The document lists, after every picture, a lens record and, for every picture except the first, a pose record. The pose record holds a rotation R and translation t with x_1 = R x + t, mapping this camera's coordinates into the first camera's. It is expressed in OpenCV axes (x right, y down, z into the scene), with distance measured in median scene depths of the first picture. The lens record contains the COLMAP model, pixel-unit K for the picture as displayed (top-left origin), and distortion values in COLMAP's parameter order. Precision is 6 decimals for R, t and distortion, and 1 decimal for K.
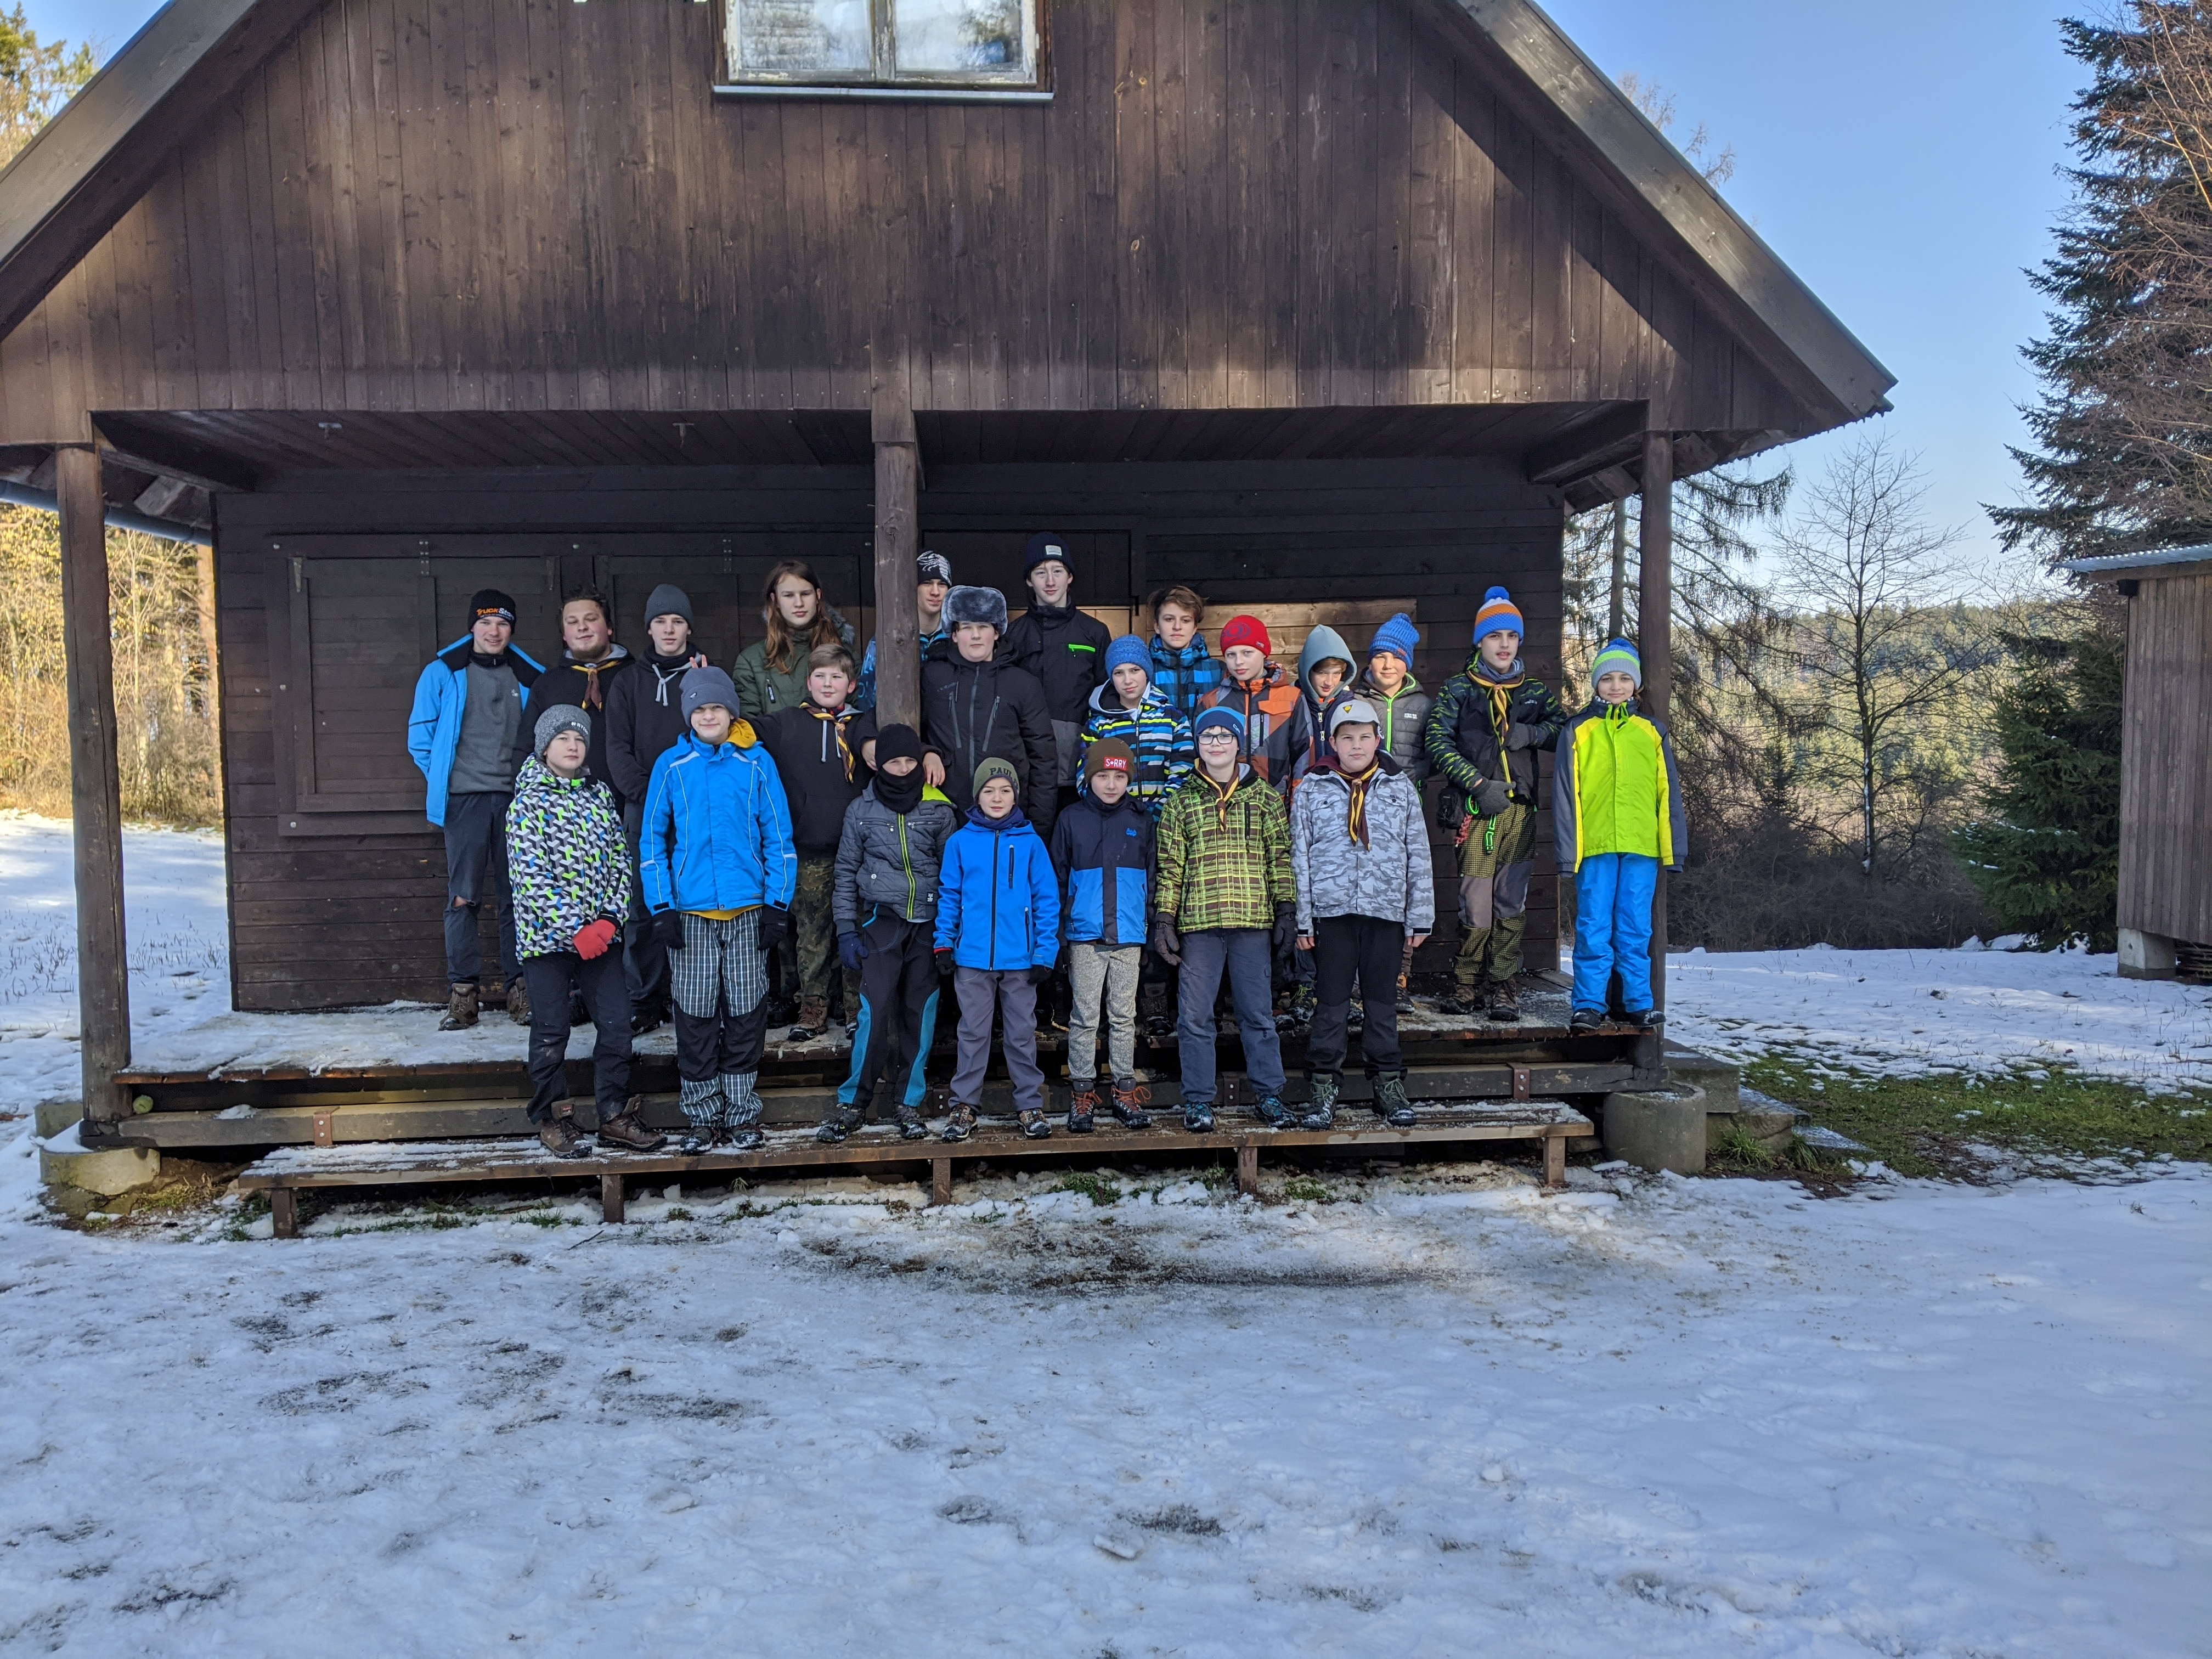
lens RADIAL K [[1718.3, 0, 1109.7], [0, 1718.3, 857.3], [0, 0, 1]] dist [0.092985, -0.132510]
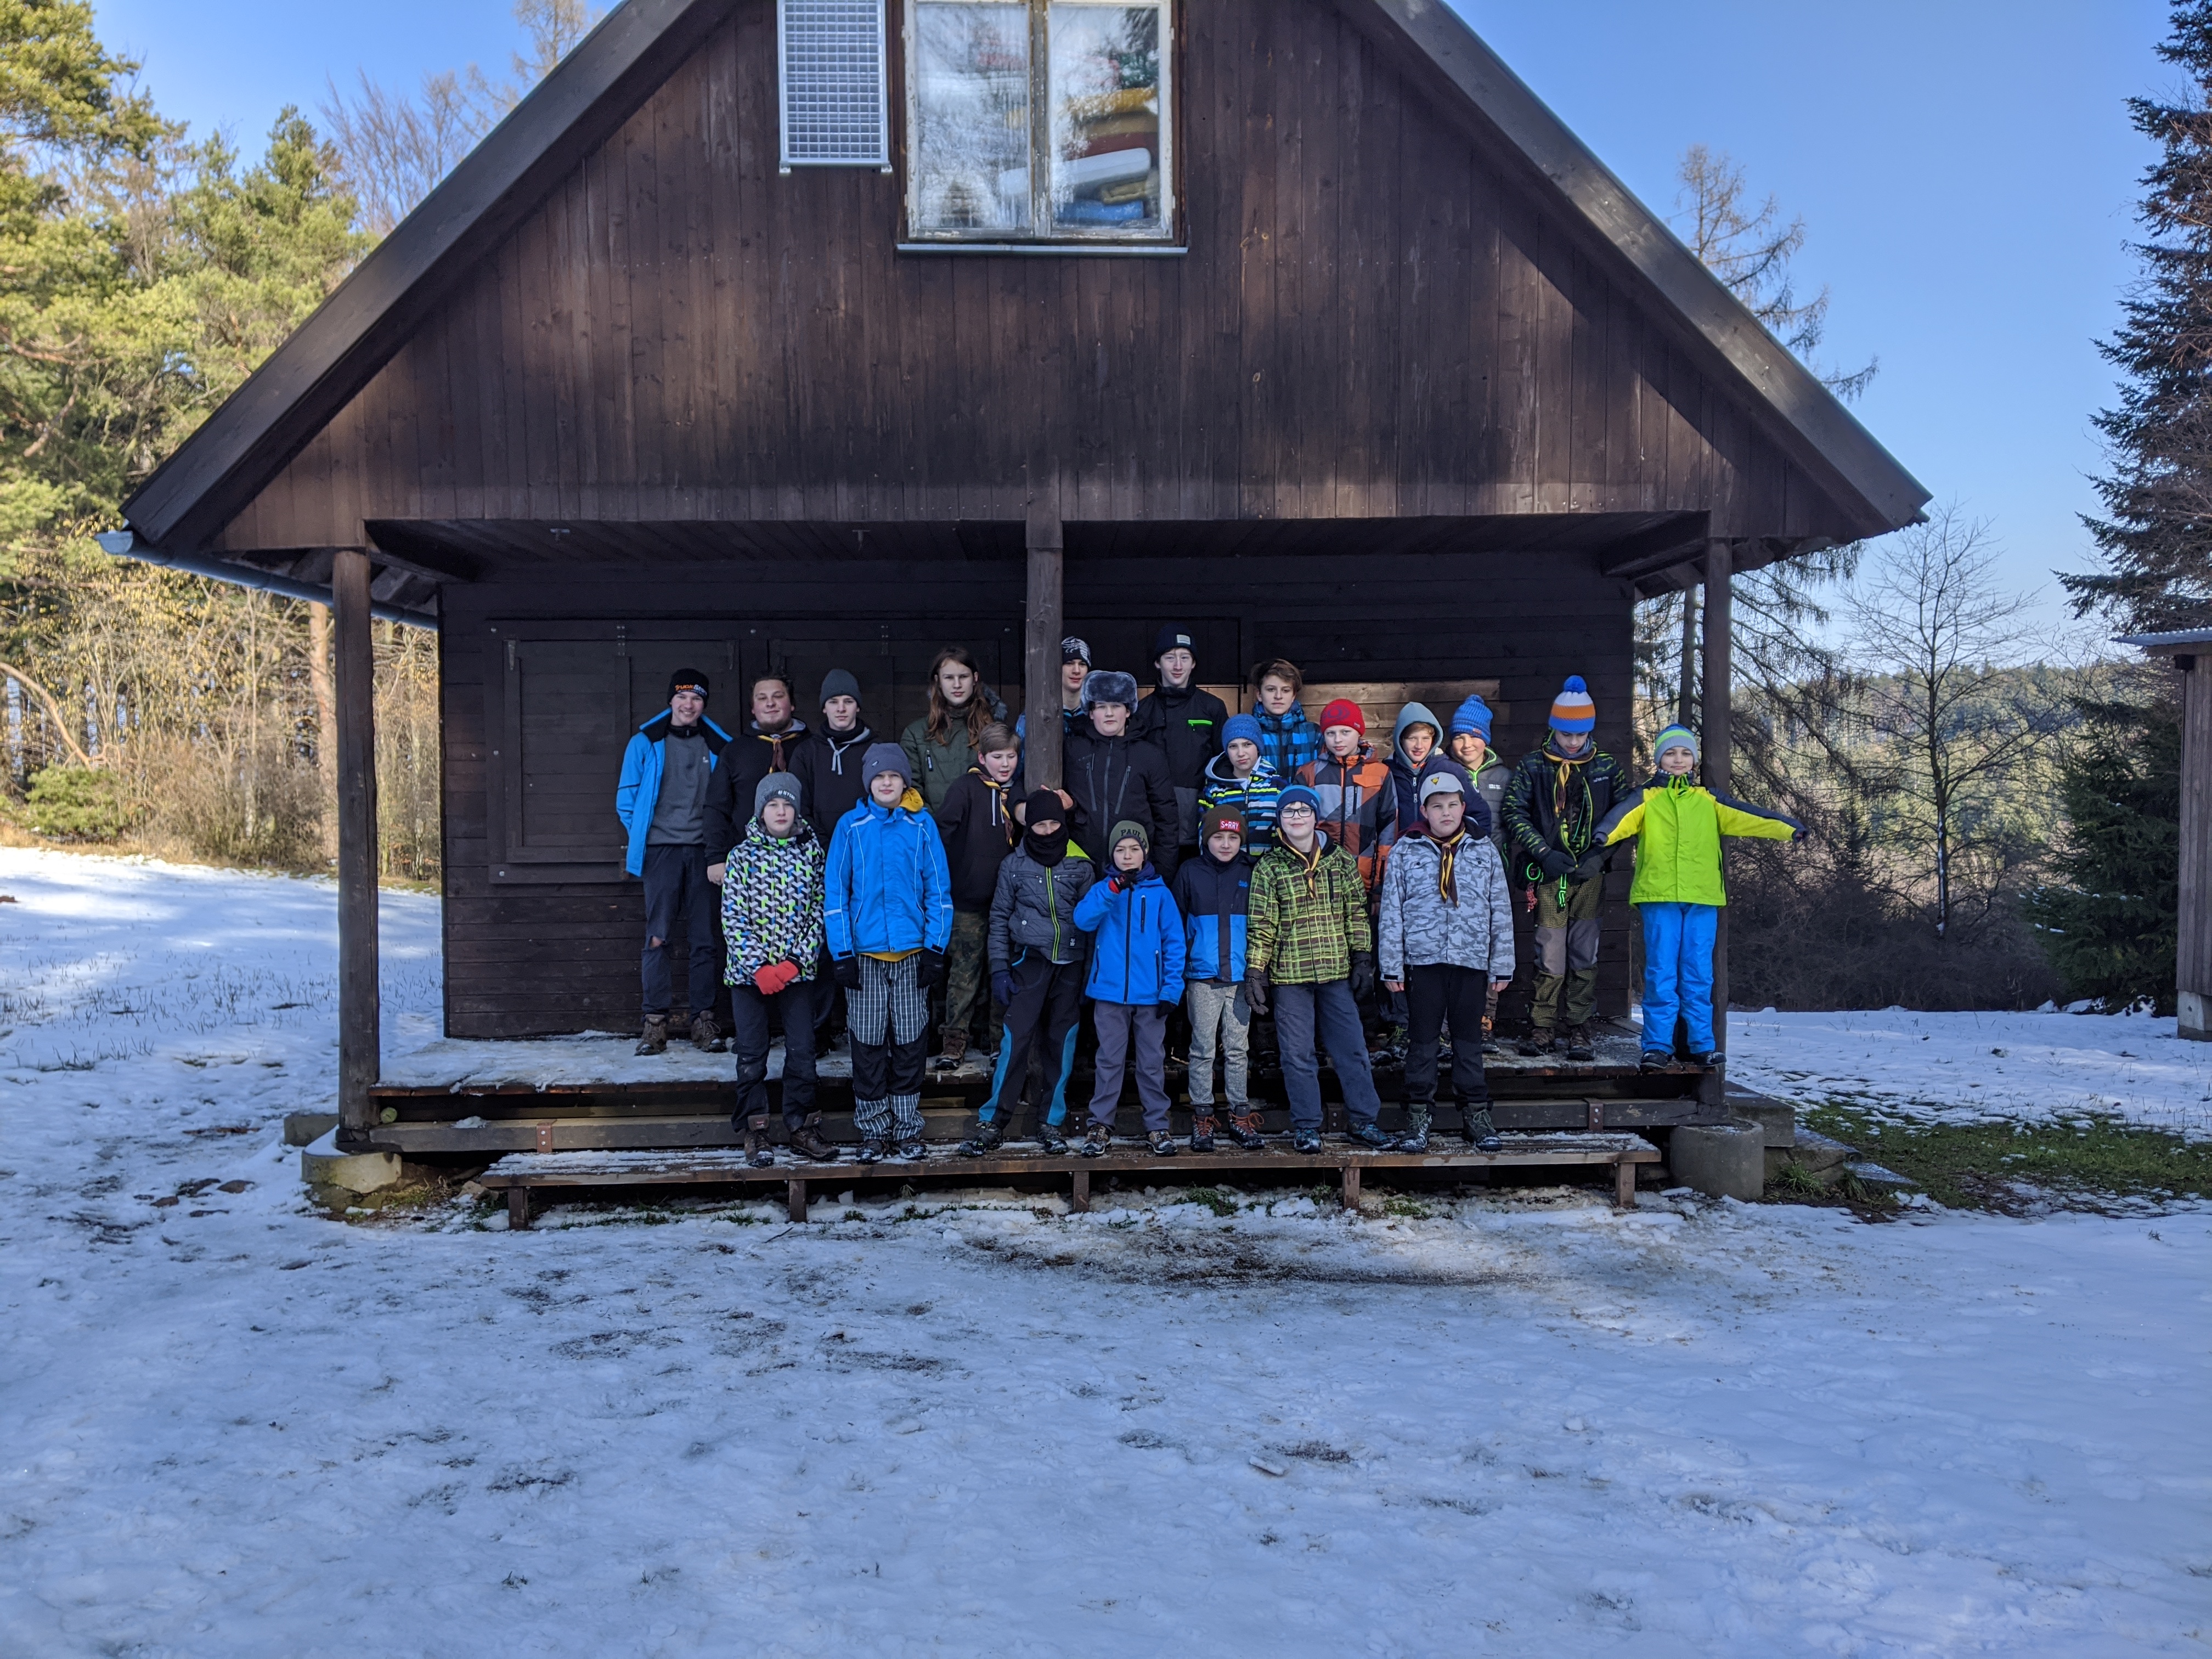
lens RADIAL K [[1718.3, 0, 1109.7], [0, 1718.3, 857.3], [0, 0, 1]] dist [0.092985, -0.132510]
pose [[0.999252, 0.009619, -0.037460, -0.036167], [-0.010801, 0.999447, -0.031459, 0.002220], [0.037136, 0.031840, 0.998803, -0.137285]]
